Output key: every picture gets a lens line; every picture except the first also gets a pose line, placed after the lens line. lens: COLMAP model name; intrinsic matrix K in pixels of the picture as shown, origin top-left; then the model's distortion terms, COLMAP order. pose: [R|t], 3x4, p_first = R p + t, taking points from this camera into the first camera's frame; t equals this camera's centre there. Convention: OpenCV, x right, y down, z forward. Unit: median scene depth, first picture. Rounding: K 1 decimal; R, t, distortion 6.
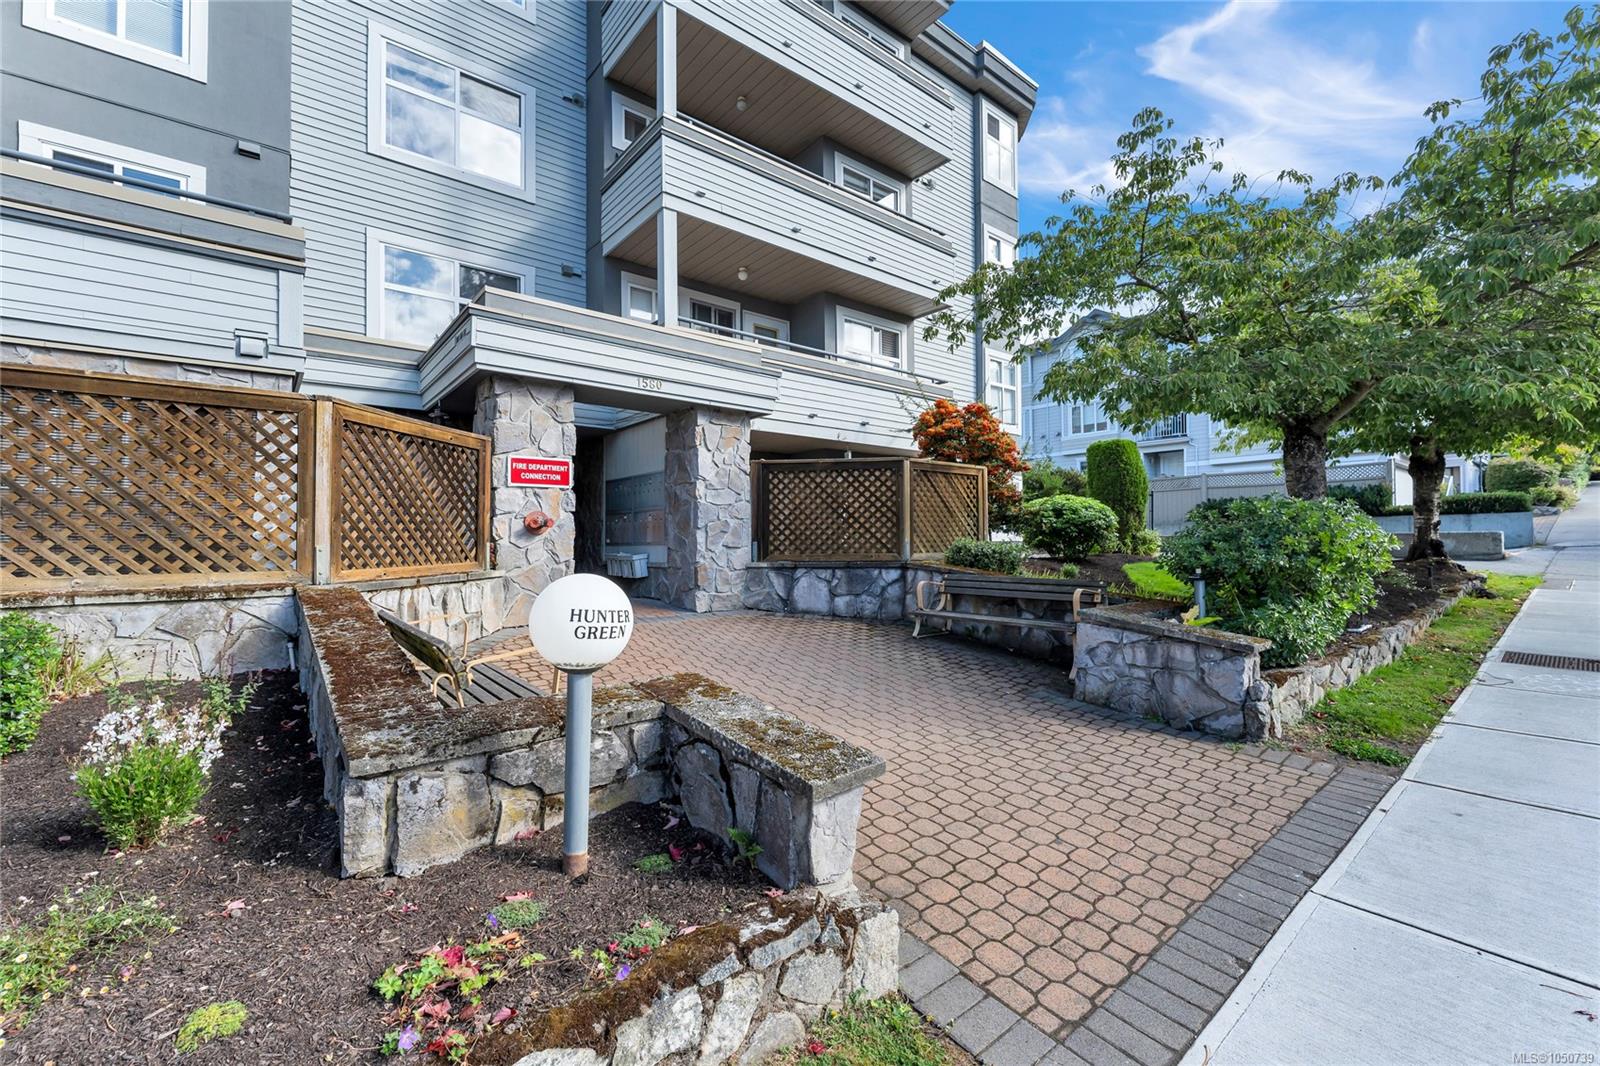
lens RADIAL K [[661.6, 0, 800.0], [0, 661.6, 533.0], [0, 0, 1]] dist [-0.000026, 0.000097]
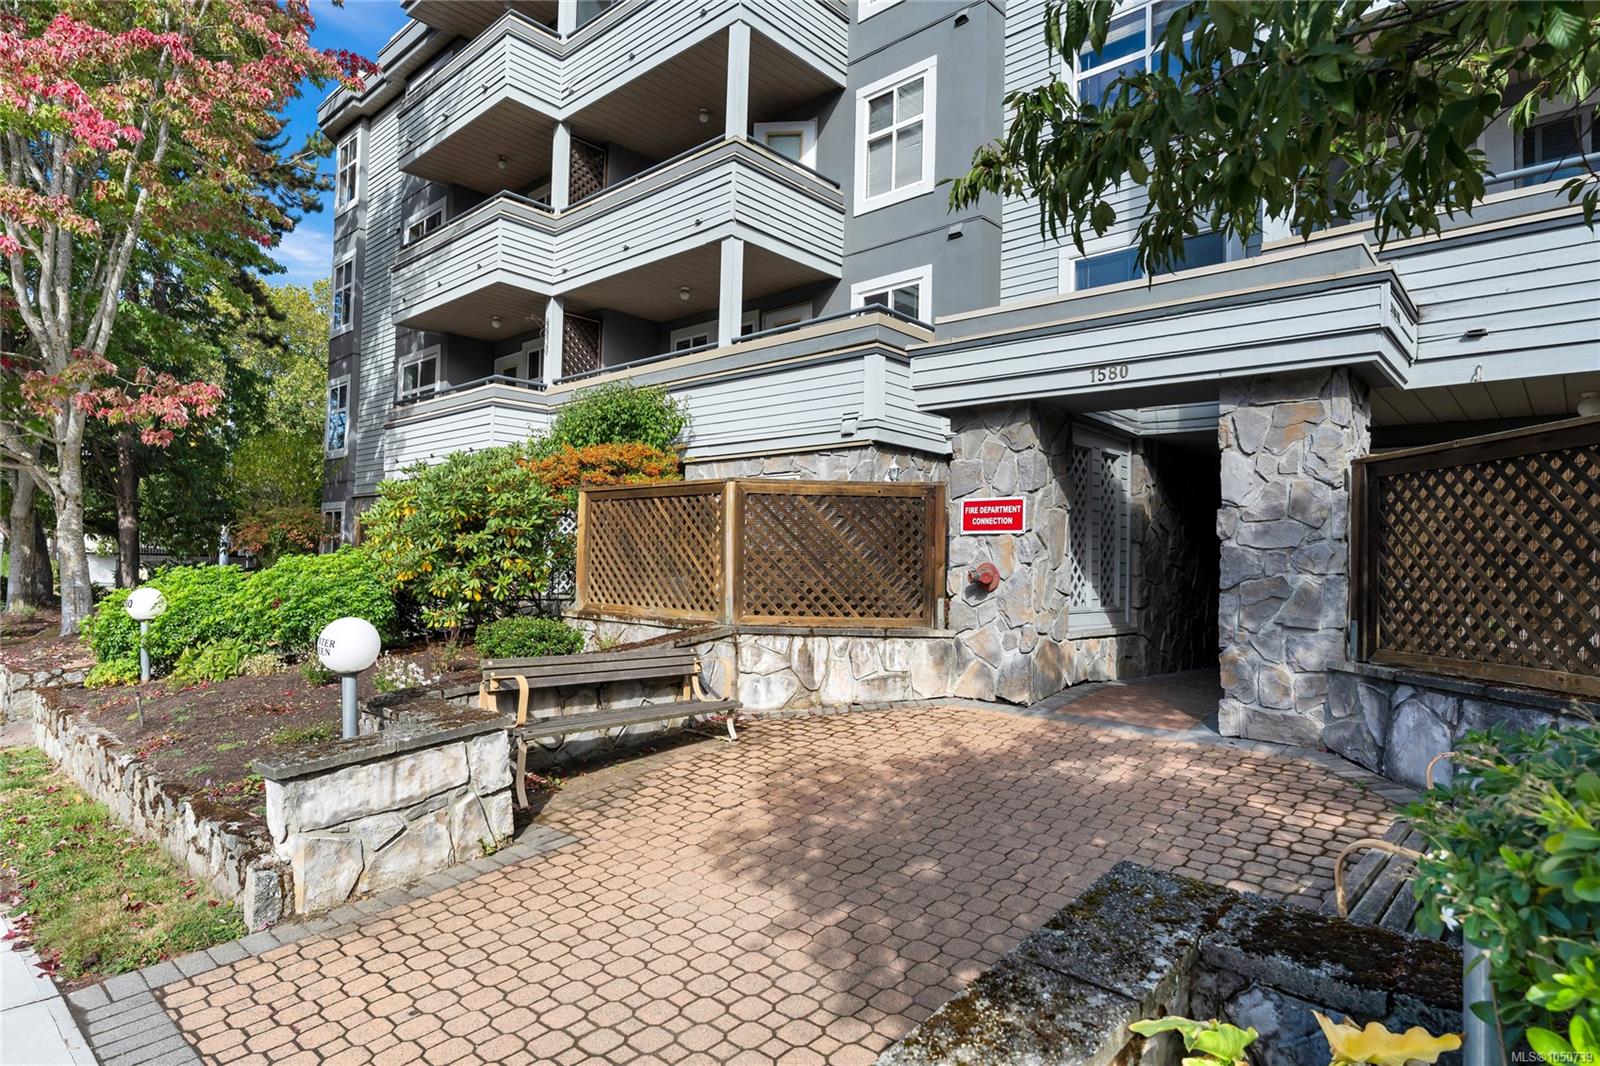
lens RADIAL K [[879.7, 0, 738.9], [0, 879.7, 541.0], [0, 0, 1]] dist [0.000863, -0.000485]
pose [[0.114211, -0.020410, -0.993247, 0.565313], [-0.013579, 0.999663, -0.022103, -0.027404], [0.993364, 0.016012, 0.113895, 0.479870]]
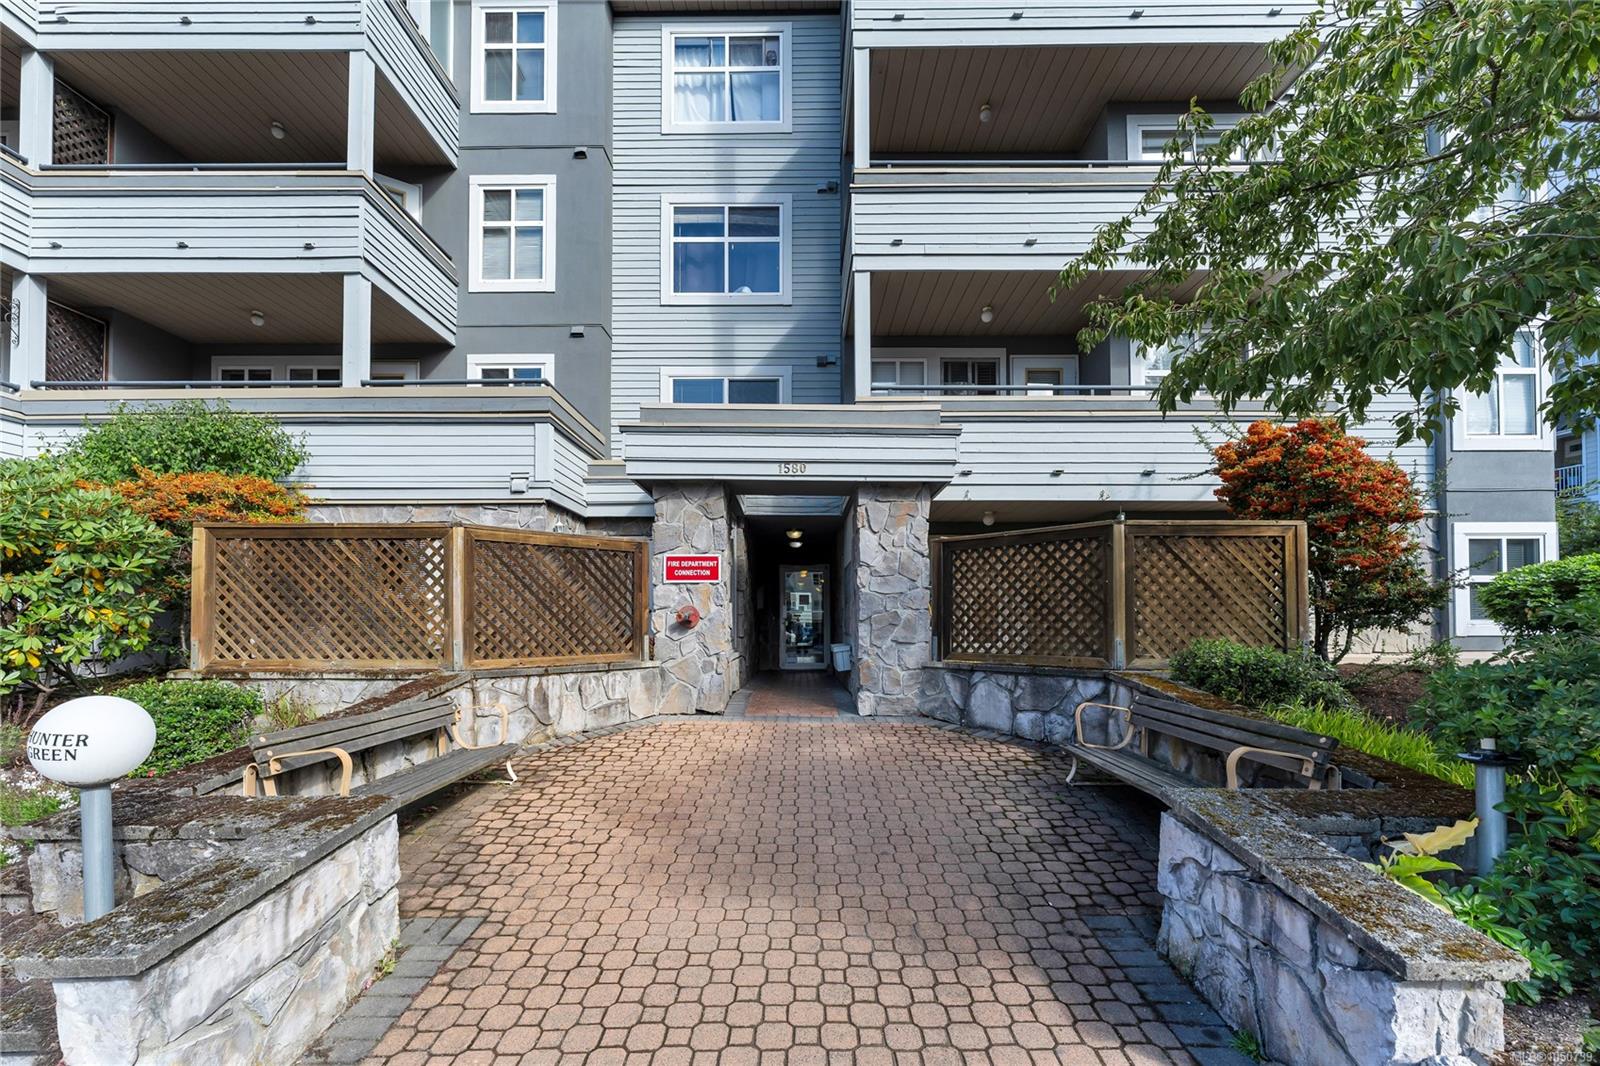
lens RADIAL K [[670.5, 0, 795.6], [0, 670.5, 609.9], [0, 0, 1]] dist [-0.000591, -0.000134]
pose [[0.769982, -0.003749, -0.638055, 0.351450], [0.003722, 0.999992, -0.001384, -0.020821], [0.638055, -0.001309, 0.769990, 0.245235]]
